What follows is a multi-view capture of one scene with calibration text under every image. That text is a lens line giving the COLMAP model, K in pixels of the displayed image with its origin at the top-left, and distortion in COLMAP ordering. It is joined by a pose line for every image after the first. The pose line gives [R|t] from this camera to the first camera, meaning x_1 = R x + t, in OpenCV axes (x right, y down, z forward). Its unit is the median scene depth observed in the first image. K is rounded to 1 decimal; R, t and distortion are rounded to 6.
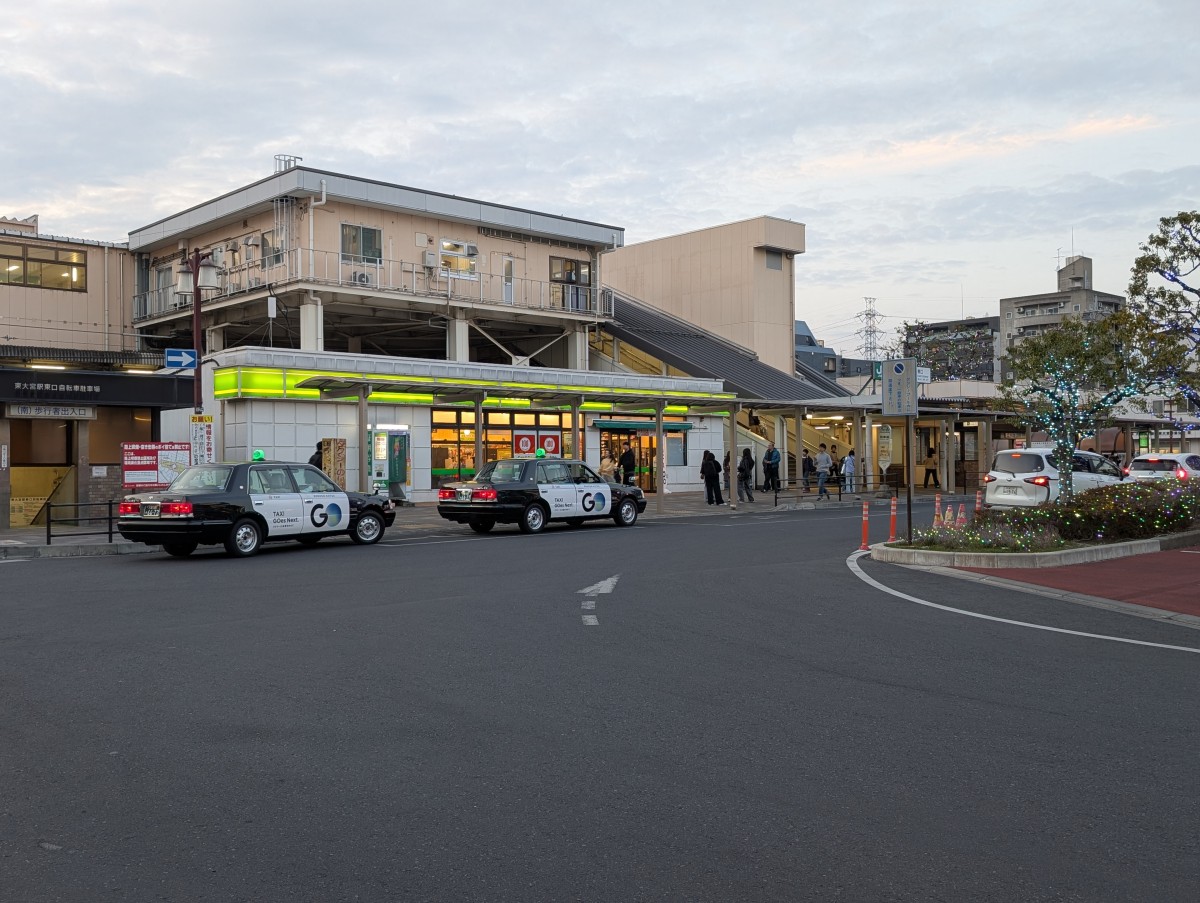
lens RADIAL K [[852.7, 0, 598.4], [0, 852.7, 472.9], [0, 0, 1]] dist [0.015044, -0.009290]
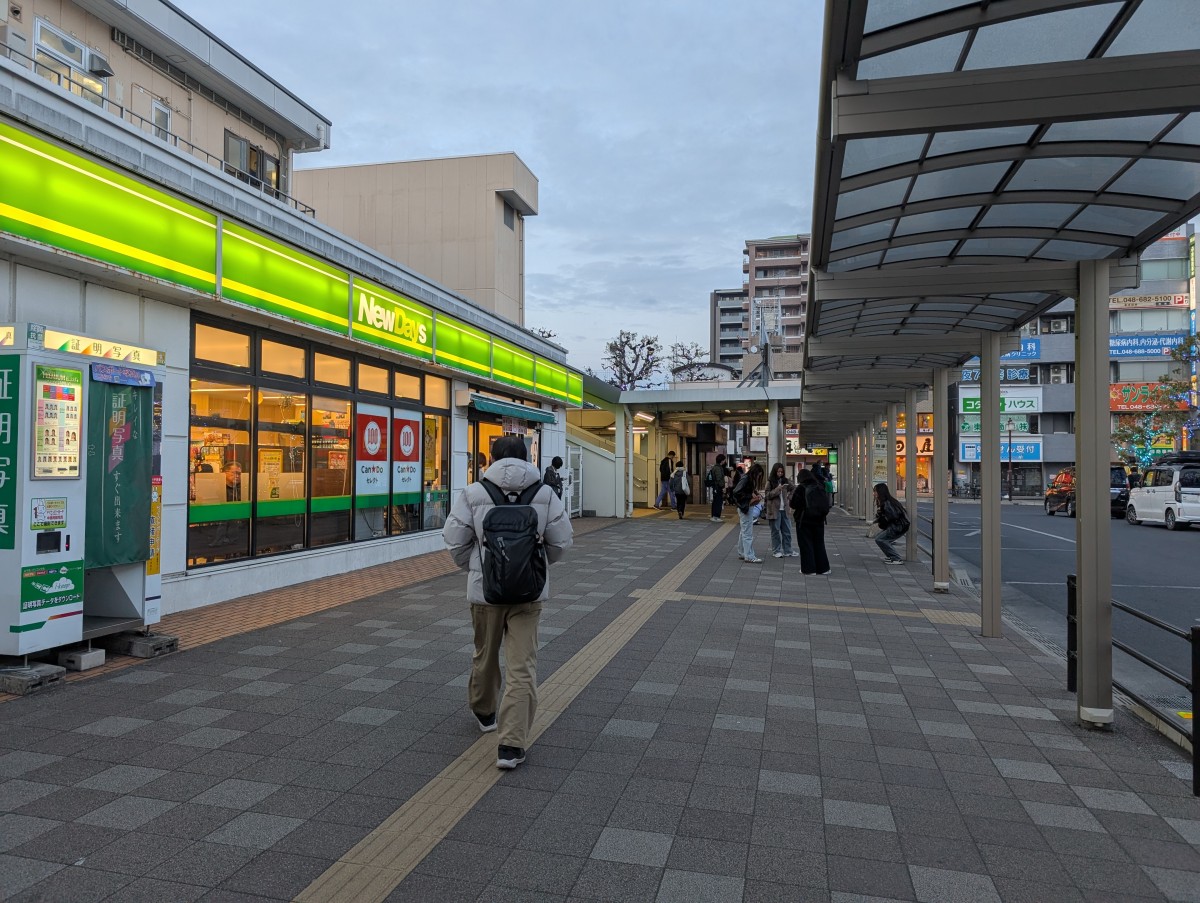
lens RADIAL K [[852.7, 0, 598.4], [0, 852.7, 472.9], [0, 0, 1]] dist [0.015044, -0.009290]
pose [[0.875517, 0.017134, 0.482883, -0.195000], [-0.013730, 0.999850, -0.010585, -0.013776], [-0.482992, 0.002638, 0.875621, 0.587351]]
